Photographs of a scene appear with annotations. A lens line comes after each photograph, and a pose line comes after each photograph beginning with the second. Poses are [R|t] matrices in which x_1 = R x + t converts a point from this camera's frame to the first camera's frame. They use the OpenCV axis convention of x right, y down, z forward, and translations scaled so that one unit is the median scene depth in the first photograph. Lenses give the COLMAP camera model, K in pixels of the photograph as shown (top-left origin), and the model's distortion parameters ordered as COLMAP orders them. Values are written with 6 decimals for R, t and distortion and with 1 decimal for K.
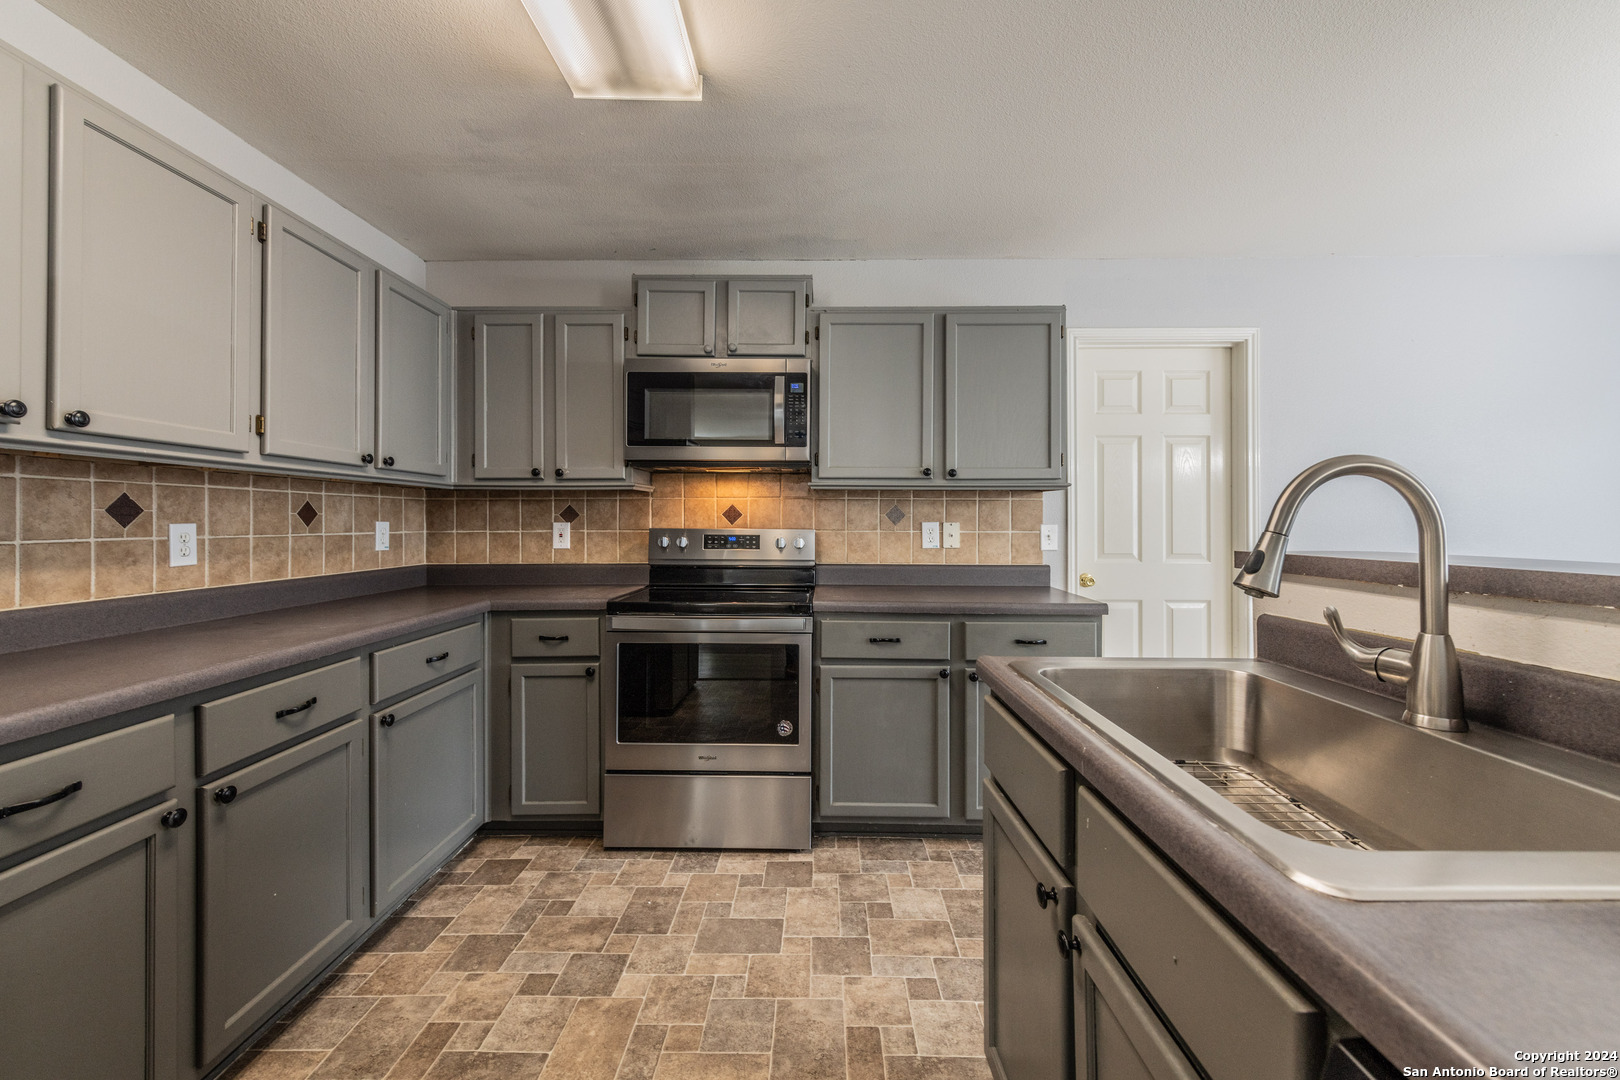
lens RADIAL K [[631.4, 0, 816.0], [0, 631.4, 521.7], [0, 0, 1]] dist [0.000823, 0.000038]
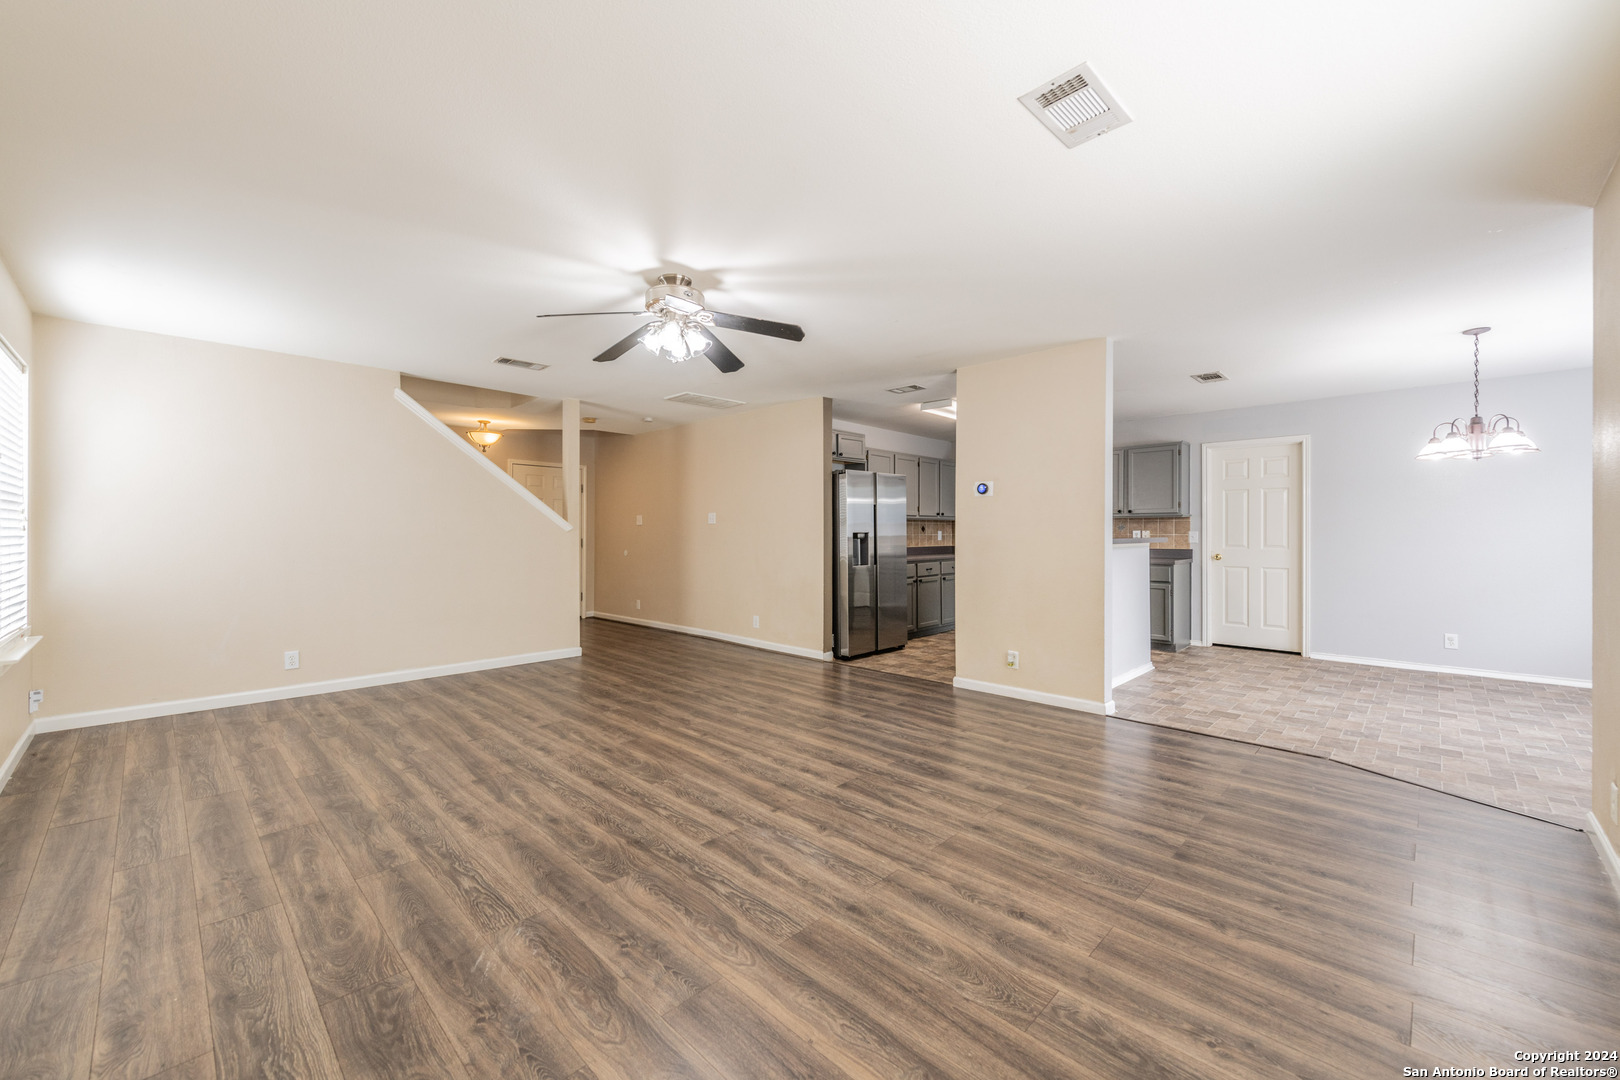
lens RADIAL K [[631.4, 0, 816.0], [0, 631.4, 521.7], [0, 0, 1]] dist [0.000823, 0.000038]
pose [[0.720961, -0.014692, -0.692820, 1.519563], [0.003462, 0.999839, -0.017599, 0.008556], [0.692967, 0.010289, 0.720896, -2.457192]]
